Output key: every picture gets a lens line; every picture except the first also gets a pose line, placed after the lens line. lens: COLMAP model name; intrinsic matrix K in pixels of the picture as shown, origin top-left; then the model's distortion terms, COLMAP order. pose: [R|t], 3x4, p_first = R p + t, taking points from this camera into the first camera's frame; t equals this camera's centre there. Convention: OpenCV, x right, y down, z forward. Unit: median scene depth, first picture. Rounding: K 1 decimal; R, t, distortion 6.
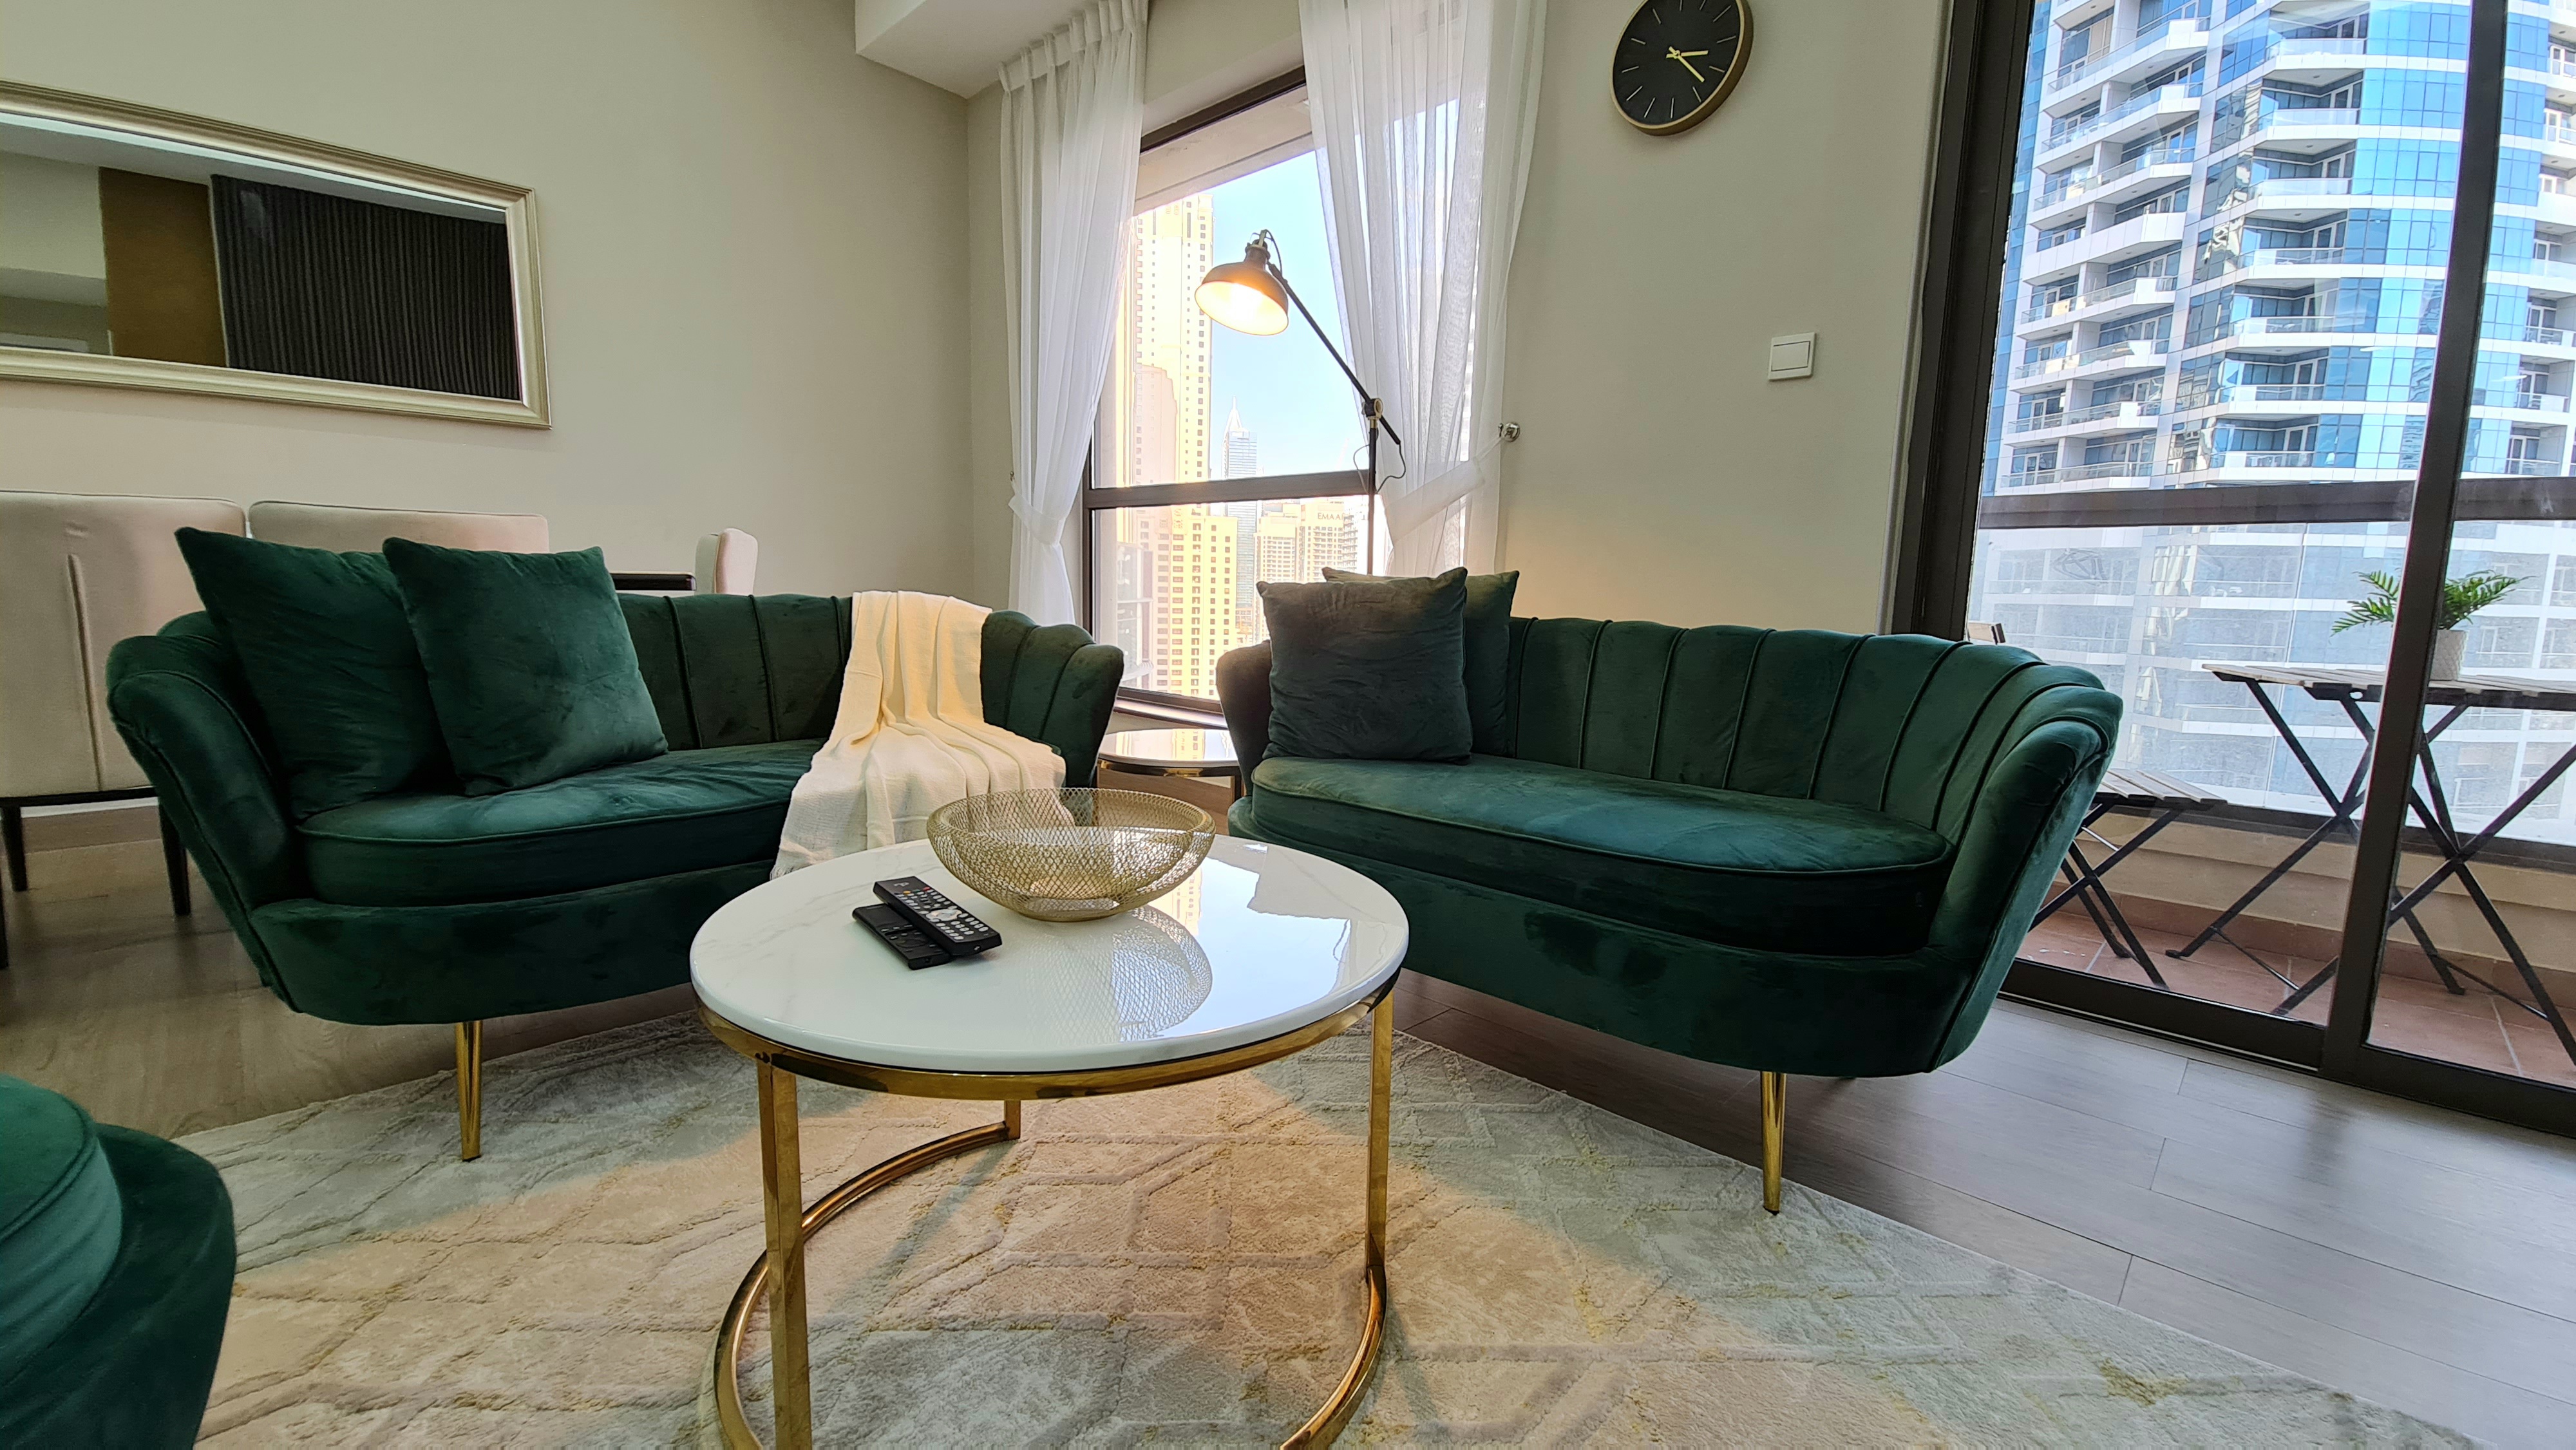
lens RADIAL K [[1111.4, 0, 1286.1], [0, 1111.4, 726.3], [0, 0, 1]] dist [-0.000911, -0.004313]
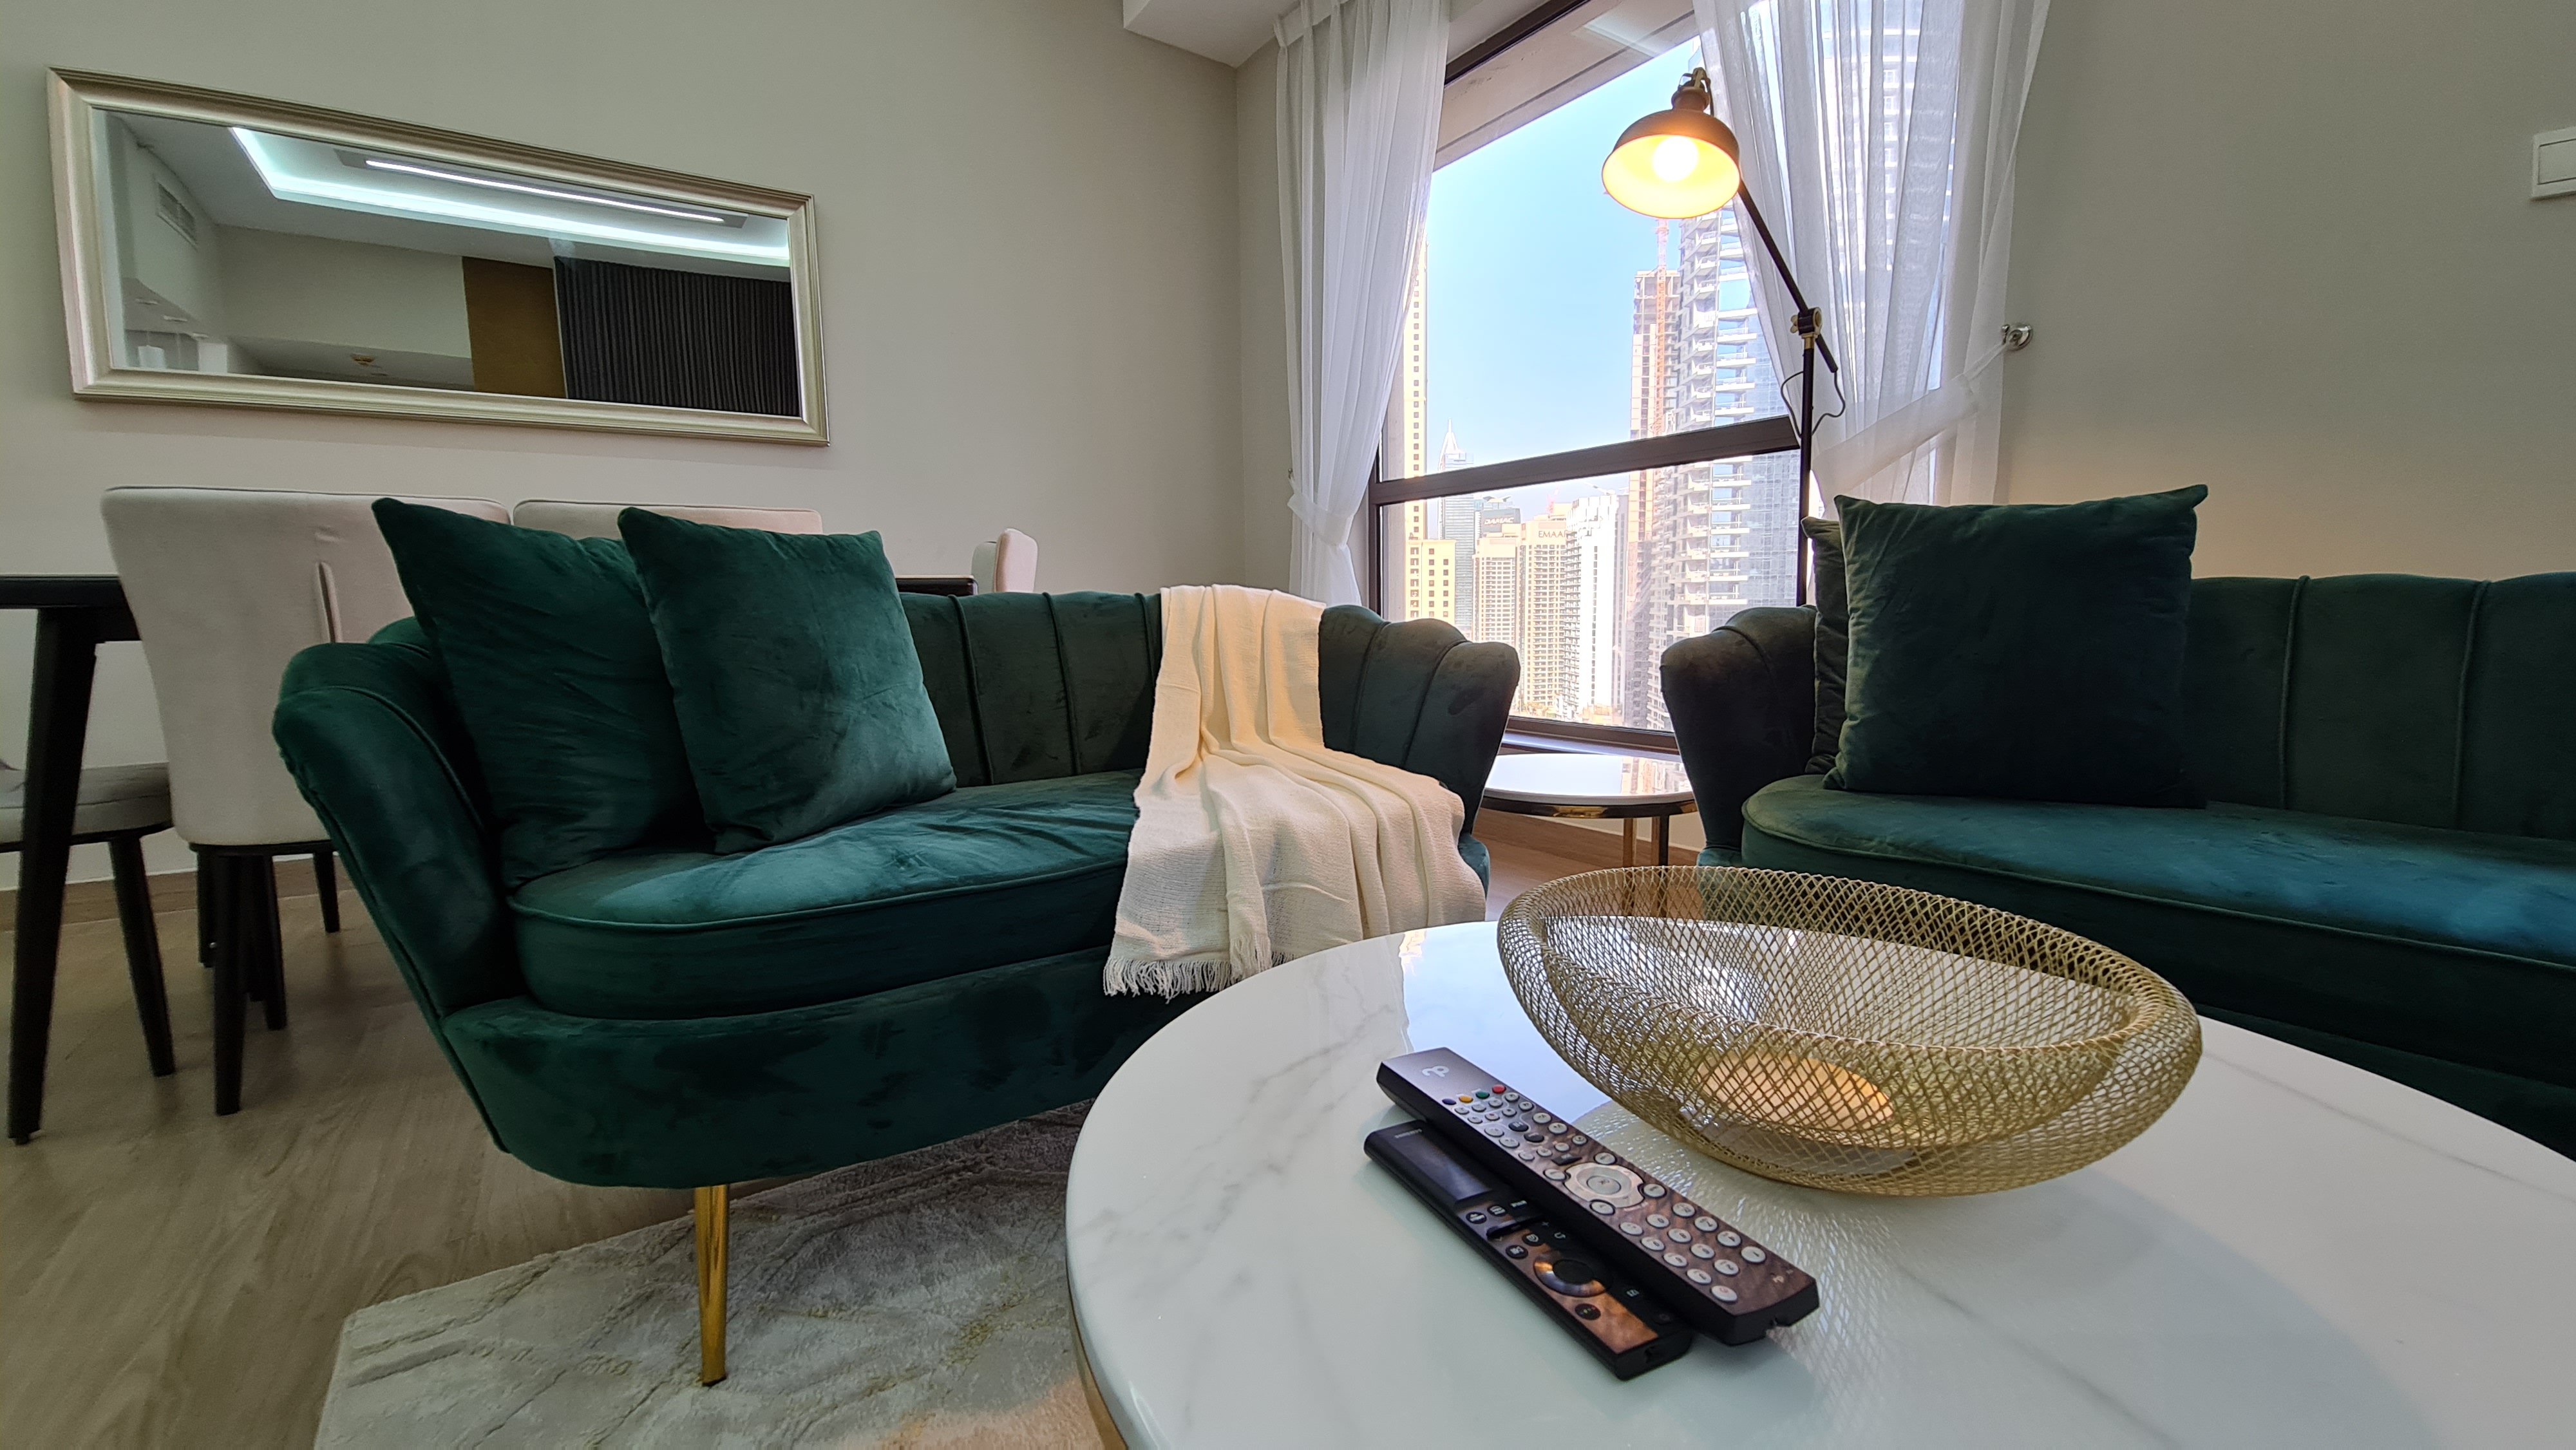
lens RADIAL K [[1111.4, 0, 1260.2], [0, 1111.4, 721.3], [0, 0, 1]] dist [-0.000911, -0.004313]
pose [[0.976047, -0.015701, -0.216994, -0.190567], [0.009794, 0.999552, -0.028272, -0.000569], [0.217341, 0.025470, 0.975763, 0.302077]]
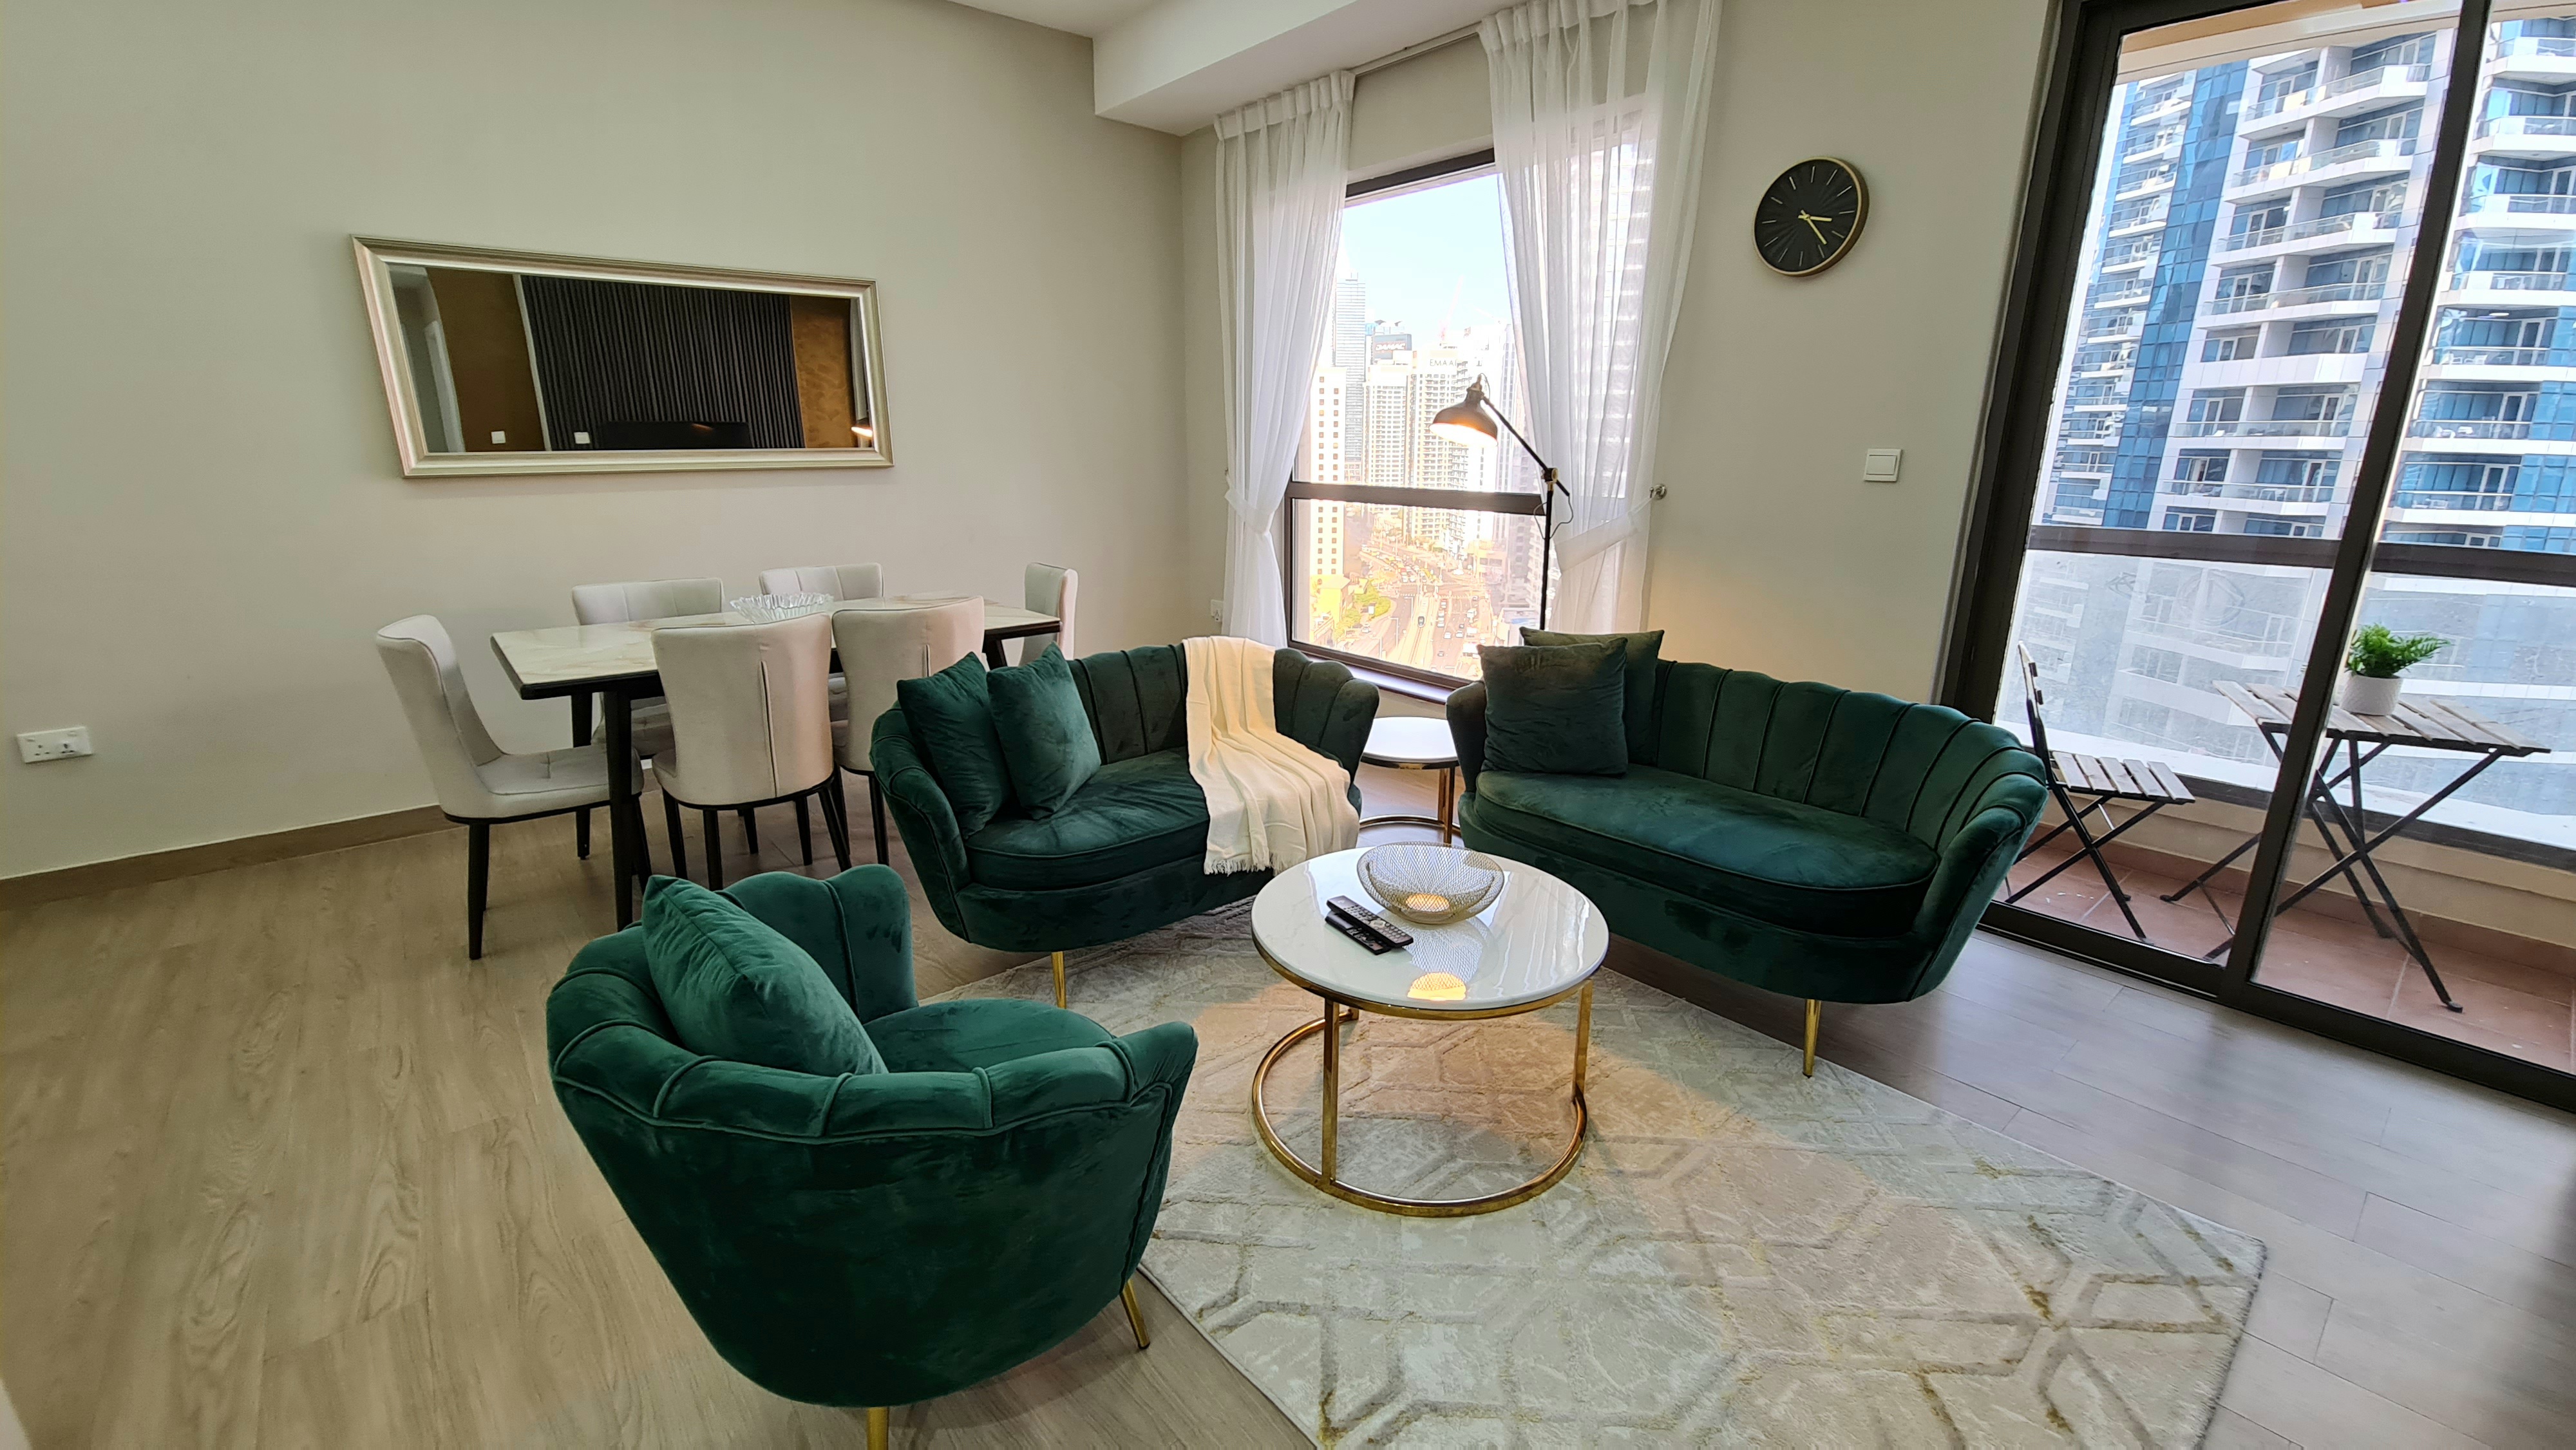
lens RADIAL K [[1111.4, 0, 1272.9], [0, 1111.4, 751.1], [0, 0, 1]] dist [-0.000911, -0.004313]
pose [[0.994103, 0.004952, -0.108331, -0.155857], [0.011200, 0.988927, 0.147980, -0.249889], [0.107864, -0.148320, 0.983039, -0.544622]]
